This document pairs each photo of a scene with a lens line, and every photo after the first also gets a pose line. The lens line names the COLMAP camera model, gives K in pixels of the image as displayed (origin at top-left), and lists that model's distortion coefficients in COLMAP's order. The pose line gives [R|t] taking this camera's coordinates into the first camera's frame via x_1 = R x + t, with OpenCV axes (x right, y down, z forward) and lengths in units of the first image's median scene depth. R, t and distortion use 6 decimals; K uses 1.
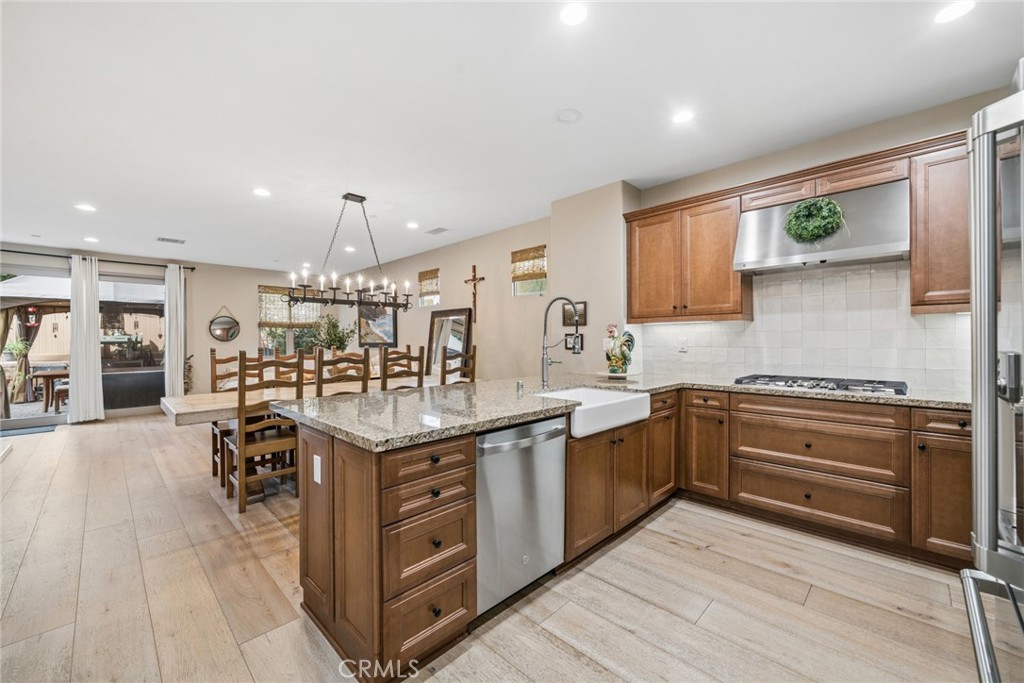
lens RADIAL K [[405.1, 0, 514.2], [0, 405.1, 341.4], [0, 0, 1]] dist [-0.006242, 0.000870]
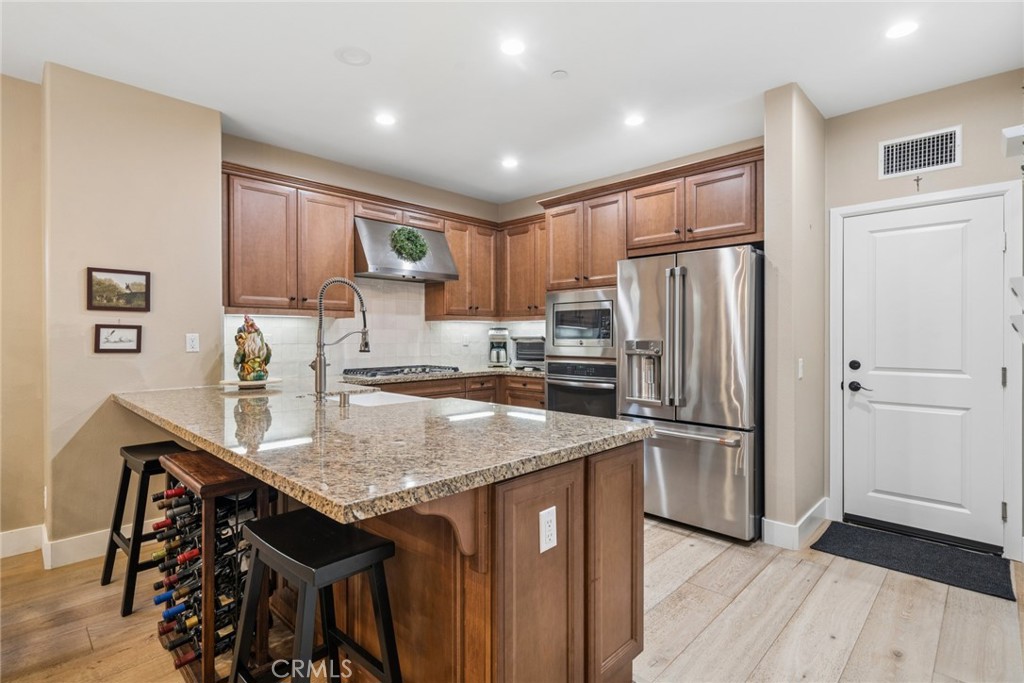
lens RADIAL K [[491.0, 0, 503.4], [0, 491.0, 336.9], [0, 0, 1]] dist [-0.000995, 0.000503]
pose [[0.004932, 0.003401, 0.999982, -0.646905], [0.003782, 0.999987, -0.003419, 0.002974], [-0.999981, 0.003798, 0.004919, 0.542294]]
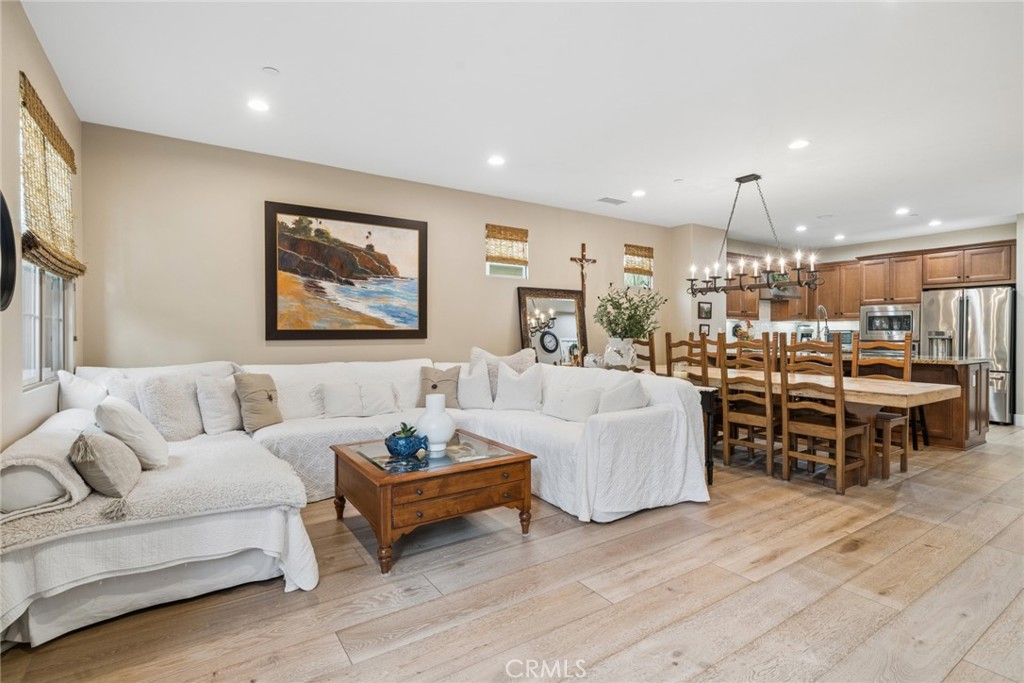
lens RADIAL K [[484.8, 0, 506.4], [0, 484.8, 339.0], [0, 0, 1]] dist [-0.003417, 0.001063]
pose [[0.216829, -0.005799, 0.976192, -1.963982], [0.000702, 0.999983, 0.005785, 0.025770], [-0.976209, -0.000569, 0.216830, 1.561211]]
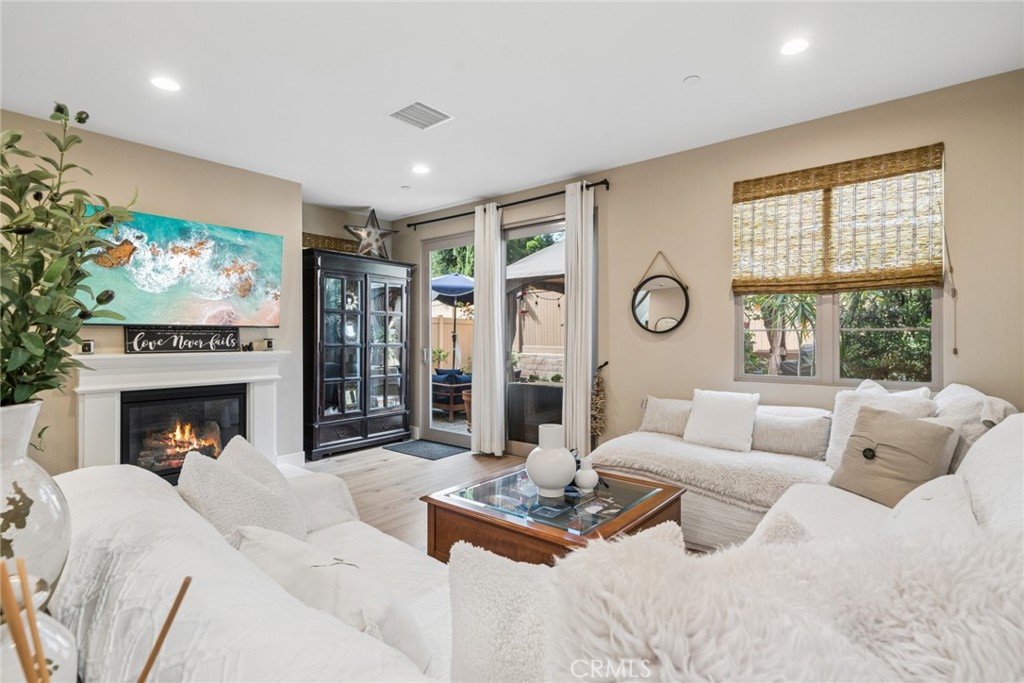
lens RADIAL K [[484.8, 0, 506.9], [0, 484.8, 339.1], [0, 0, 1]] dist [-0.003417, 0.001063]
pose [[0.084225, 0.001182, -0.996446, -0.478105], [-0.013896, 0.999903, 0.000012, 0.017869], [0.996350, 0.013846, 0.084234, 1.772643]]
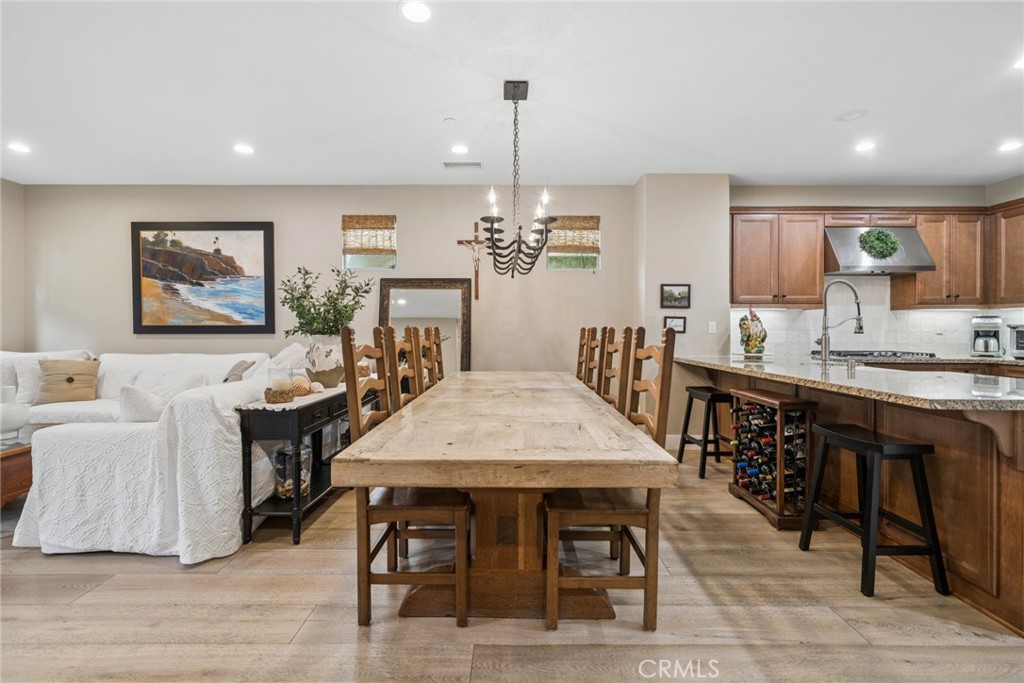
lens RADIAL K [[447.6, 0, 513.5], [0, 447.6, 330.9], [0, 0, 1]] dist [-0.006317, 0.001670]
pose [[0.713407, 0.005426, 0.700729, -1.050027], [-0.004763, 0.999984, -0.002894, 0.024661], [-0.700734, -0.001273, 0.713422, 0.604959]]
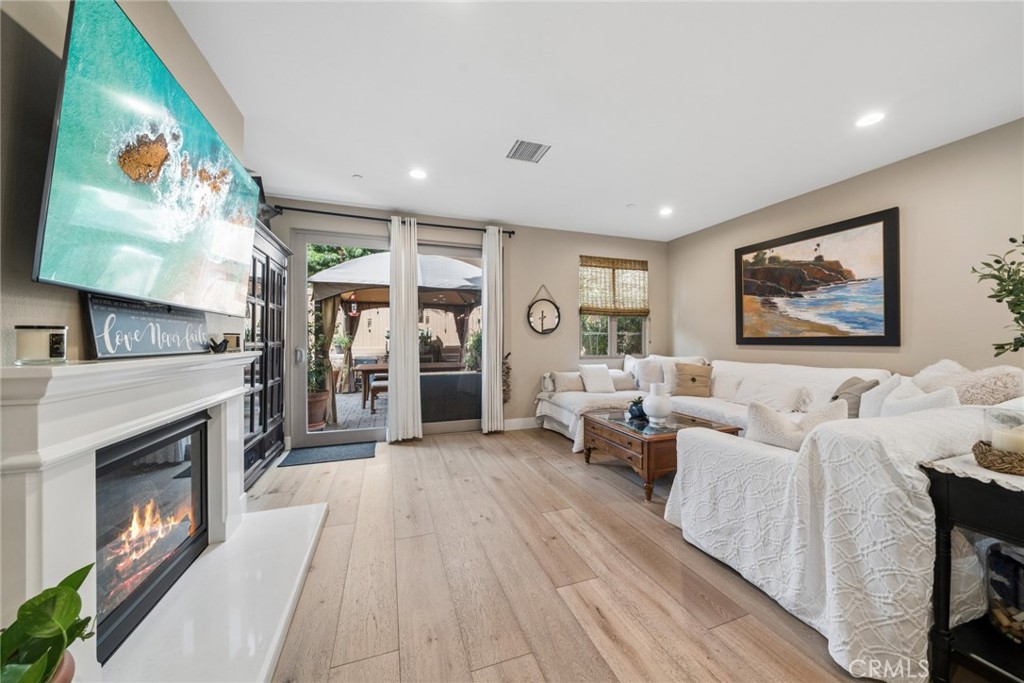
lens RADIAL K [[355.4, 0, 514.6], [0, 355.4, 341.8], [0, 0, 1]] dist [-0.005074, -0.000305]
pose [[0.899209, 0.008680, -0.437434, -1.082120], [-0.006942, 0.999960, 0.005573, 0.023185], [0.437465, -0.001975, 0.899233, 0.908584]]
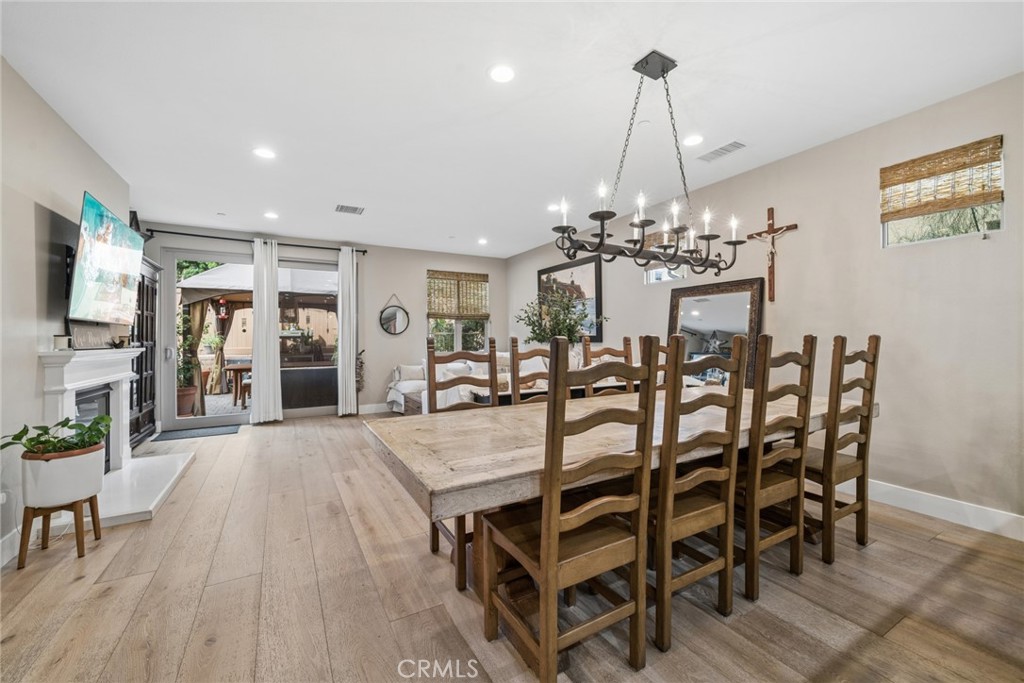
lens RADIAL K [[405.1, 0, 511.8], [0, 405.1, 338.7], [0, 0, 1]] dist [-0.006242, 0.000870]
pose [[0.962057, 0.001864, -0.272843, -0.518607], [-0.002357, 0.999996, -0.001481, 0.021394], [0.272840, 0.002068, 0.962057, 0.503013]]
